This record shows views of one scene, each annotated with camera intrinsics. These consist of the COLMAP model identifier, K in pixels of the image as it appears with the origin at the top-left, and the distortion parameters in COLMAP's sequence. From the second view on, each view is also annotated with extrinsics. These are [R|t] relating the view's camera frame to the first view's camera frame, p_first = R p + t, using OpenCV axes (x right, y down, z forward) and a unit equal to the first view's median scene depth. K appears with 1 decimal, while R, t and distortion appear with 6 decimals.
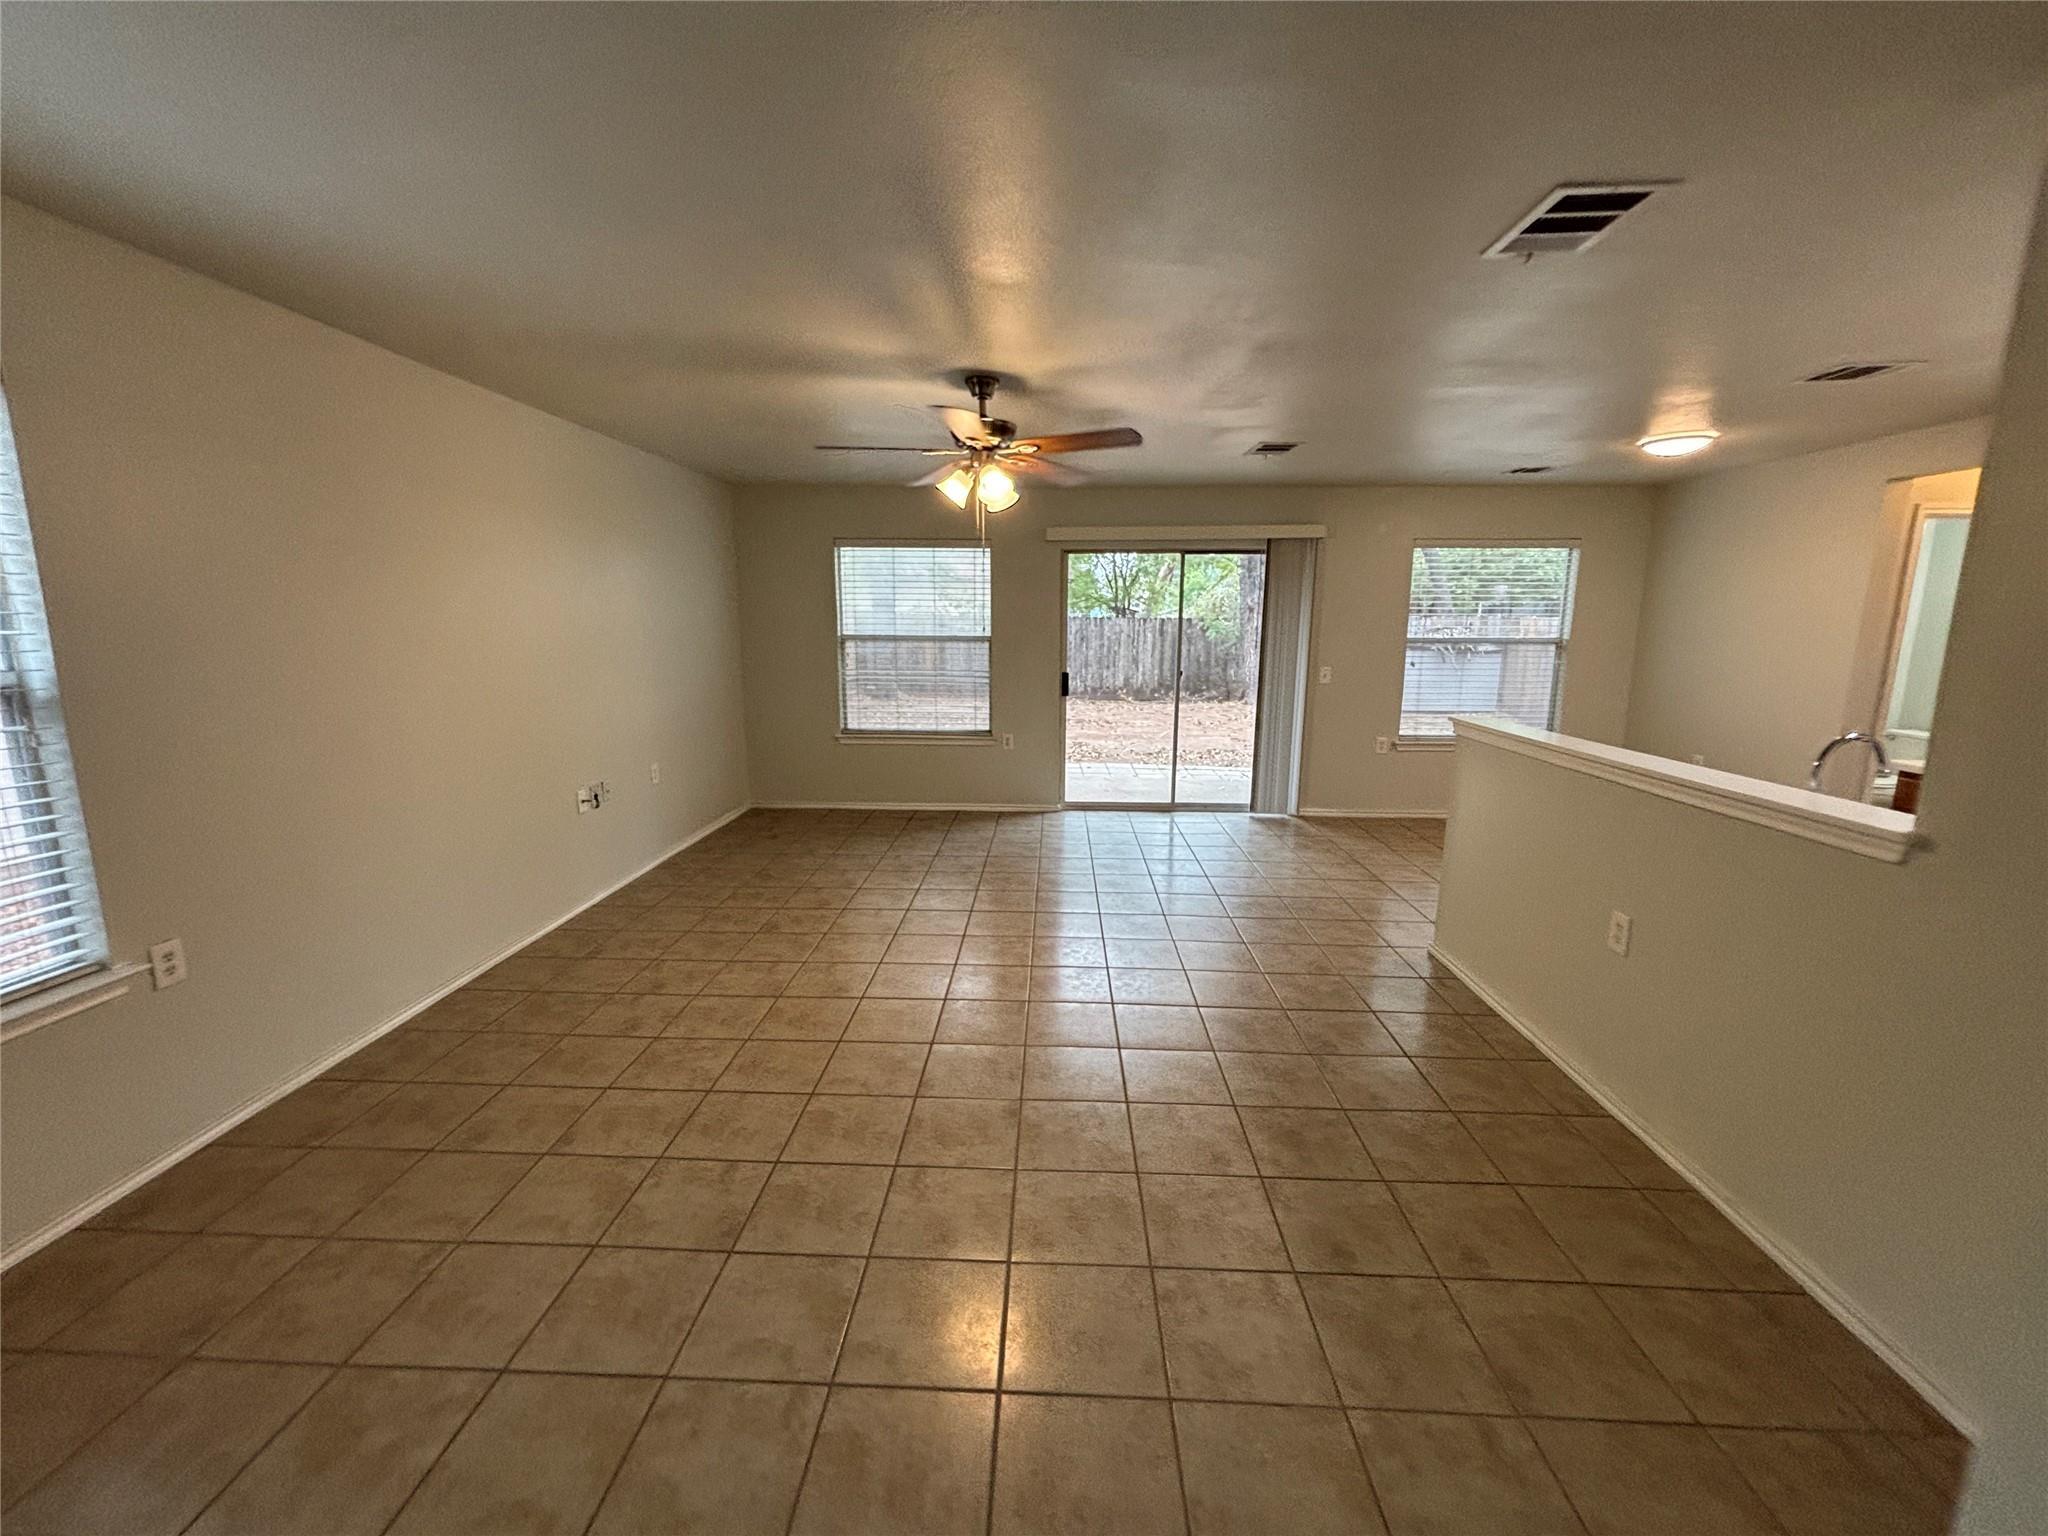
lens RADIAL K [[823.8, 0, 1016.0], [0, 823.8, 773.1], [0, 0, 1]] dist [-0.004288, 0.001608]
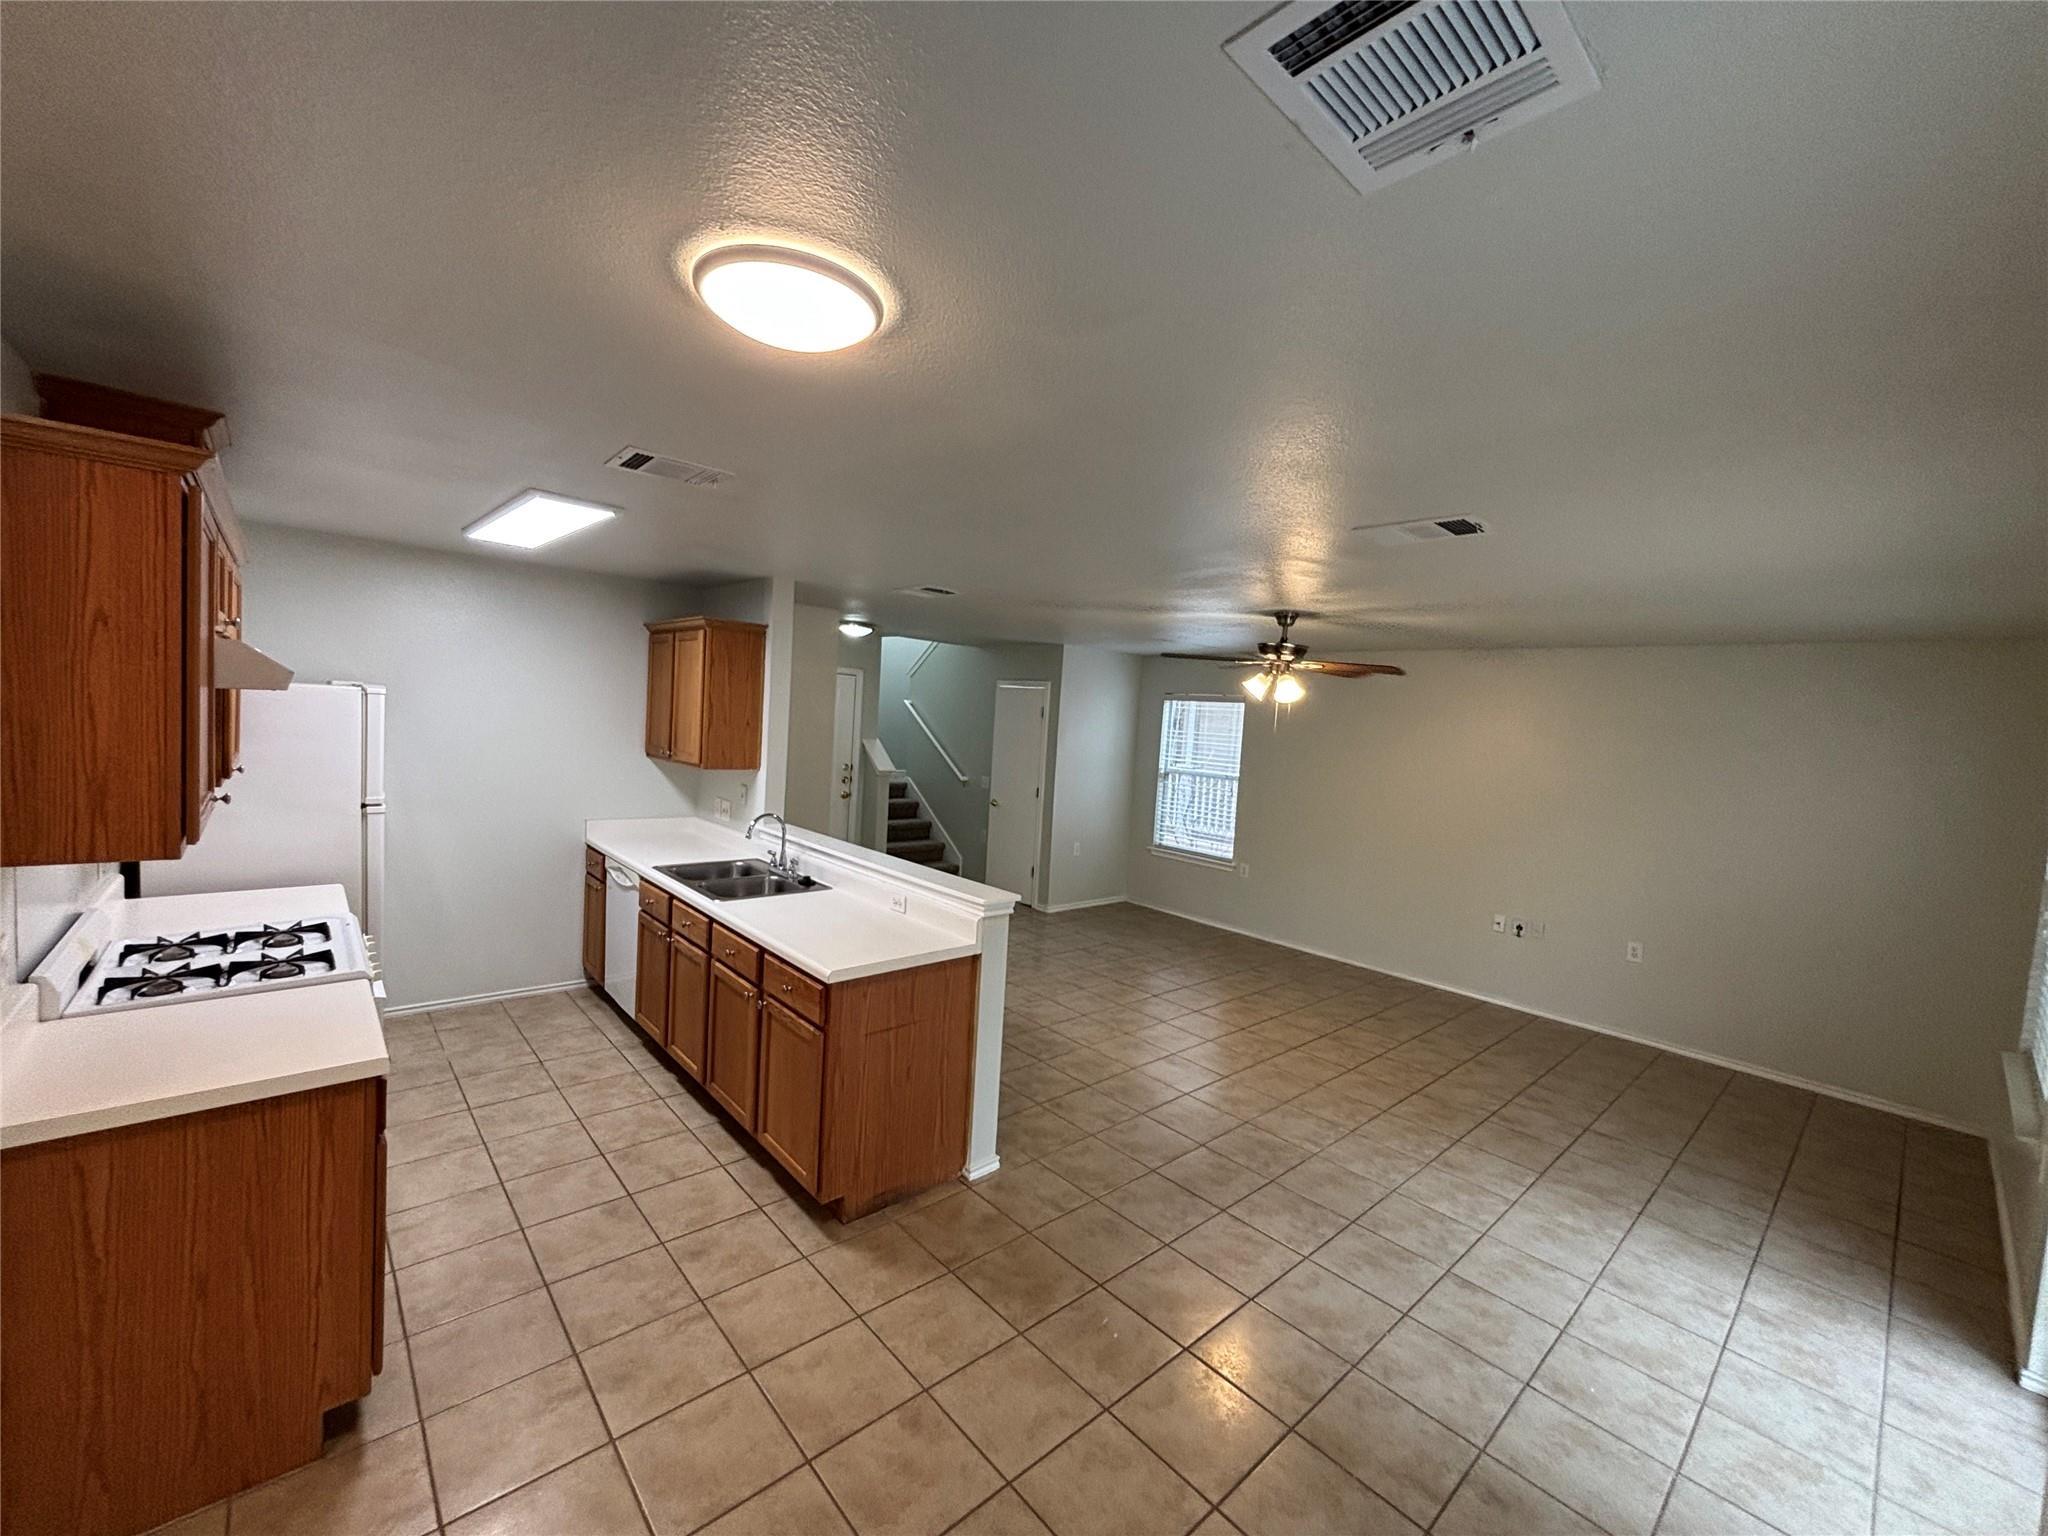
lens RADIAL K [[823.8, 0, 1023.3], [0, 823.8, 755.0], [0, 0, 1]] dist [-0.004288, 0.001608]
pose [[-0.708391, -0.020058, -0.705535, 1.427252], [-0.199127, 0.964671, 0.172508, -0.452287], [0.677149, 0.262694, -0.687358, 1.941144]]
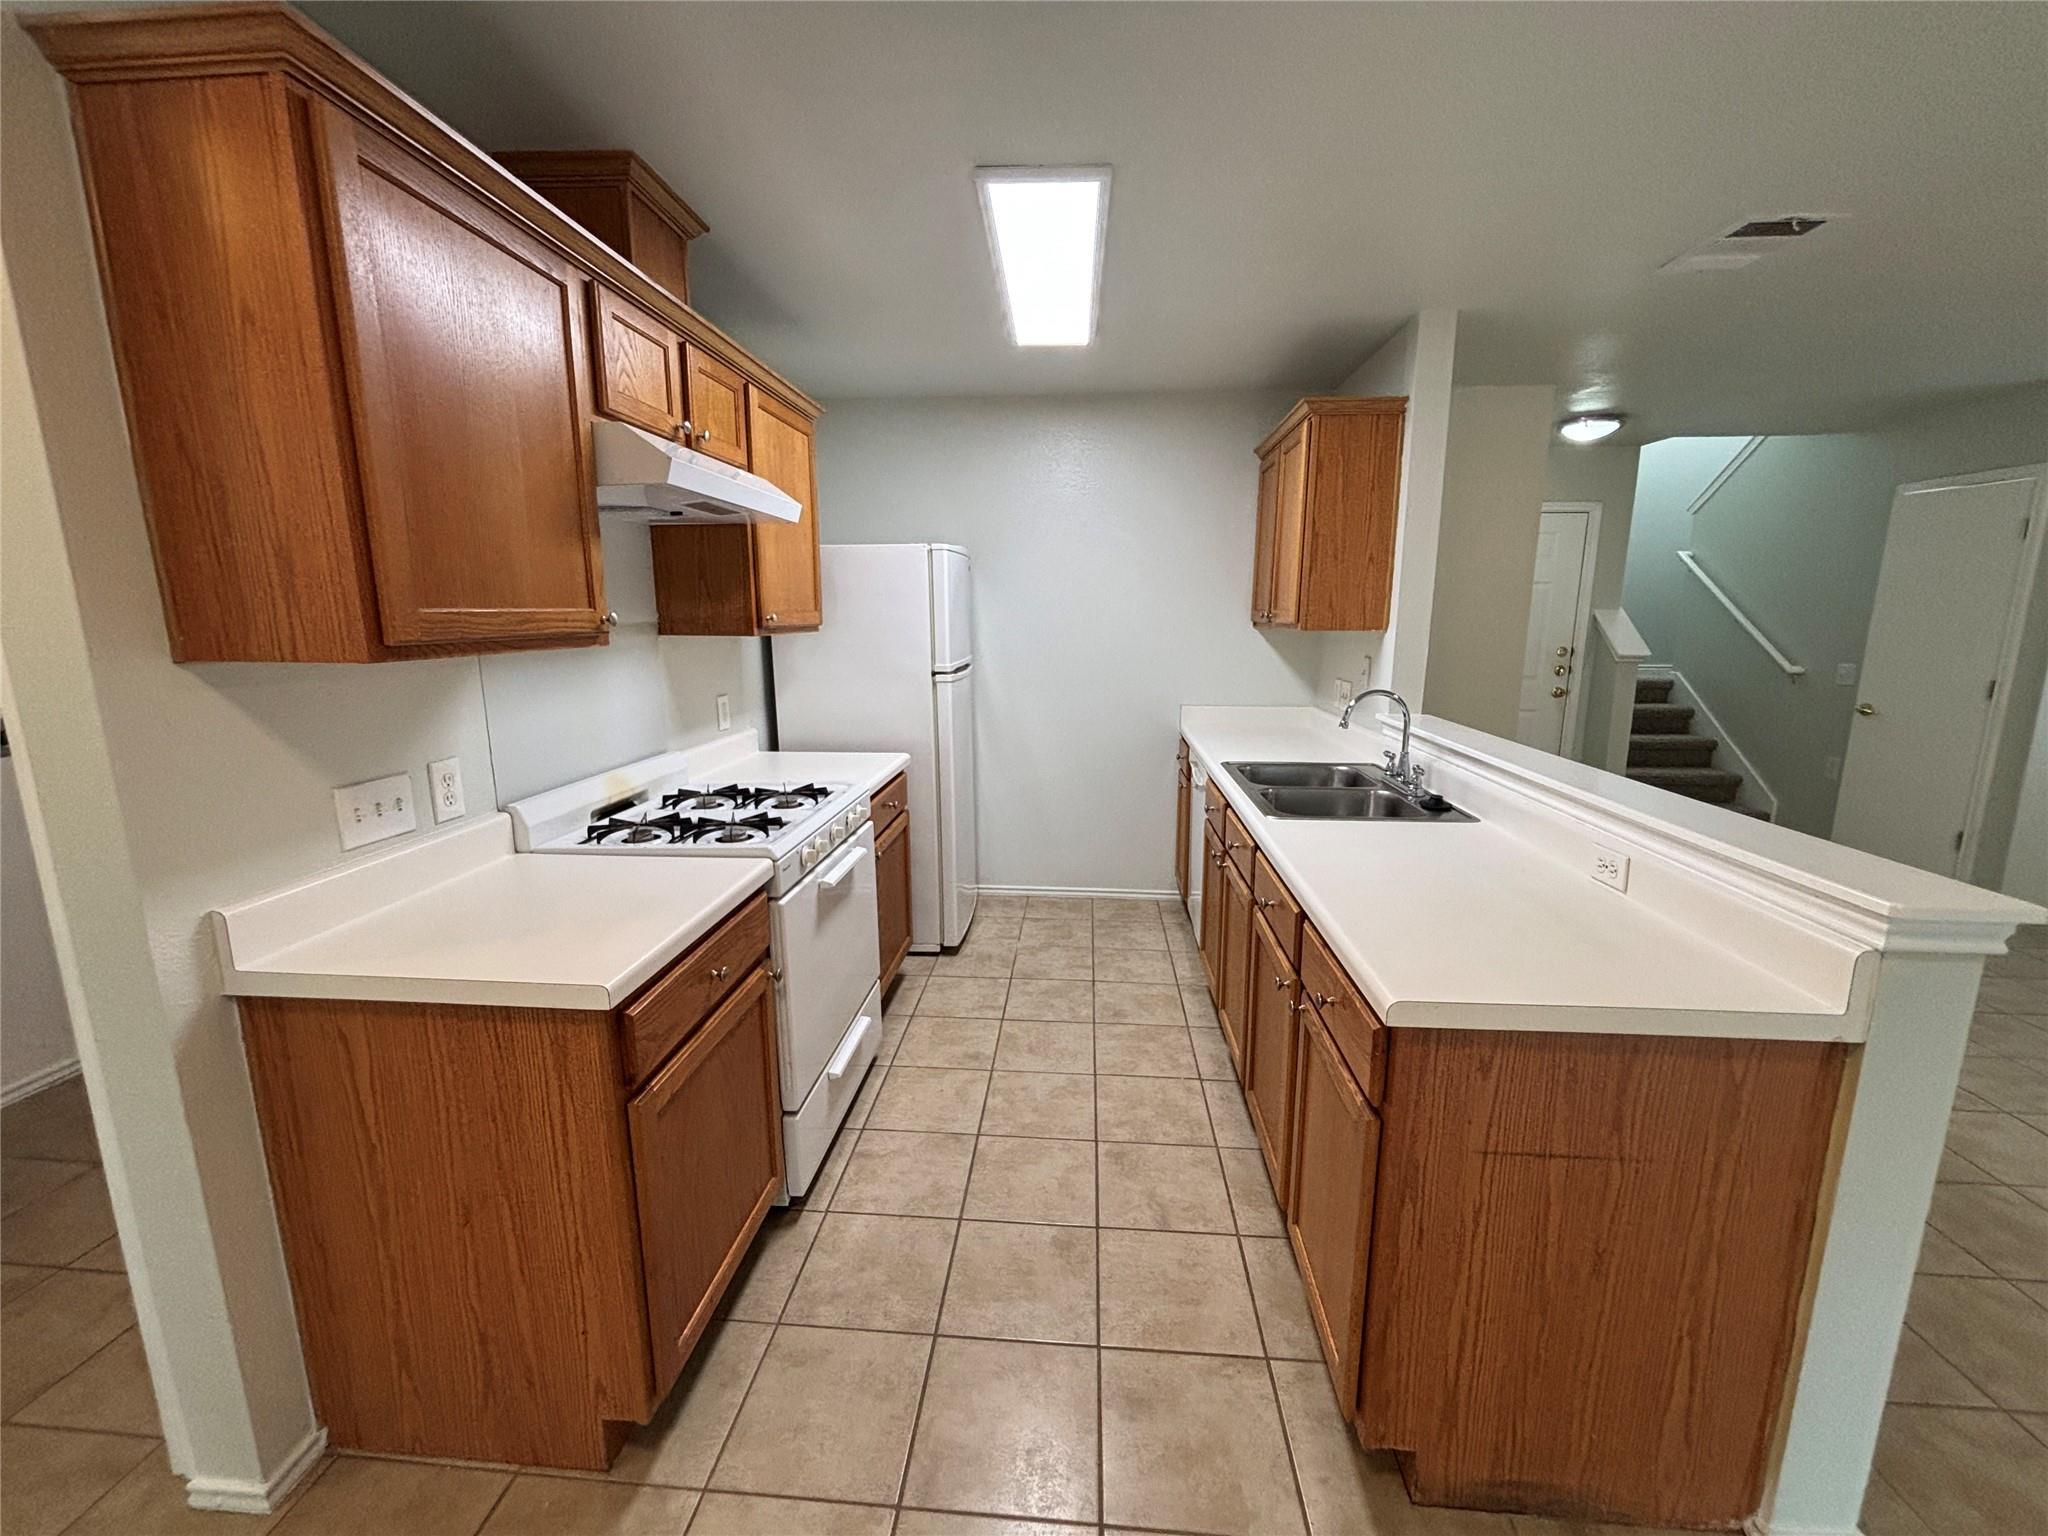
lens RADIAL K [[823.8, 0, 1026.1], [0, 823.8, 766.3], [0, 0, 1]] dist [-0.004288, 0.001608]
pose [[-0.999501, -0.015989, 0.027243, 1.097688], [-0.004853, 0.929914, 0.367744, -0.273806], [-0.031213, 0.367429, -0.929528, 1.566608]]
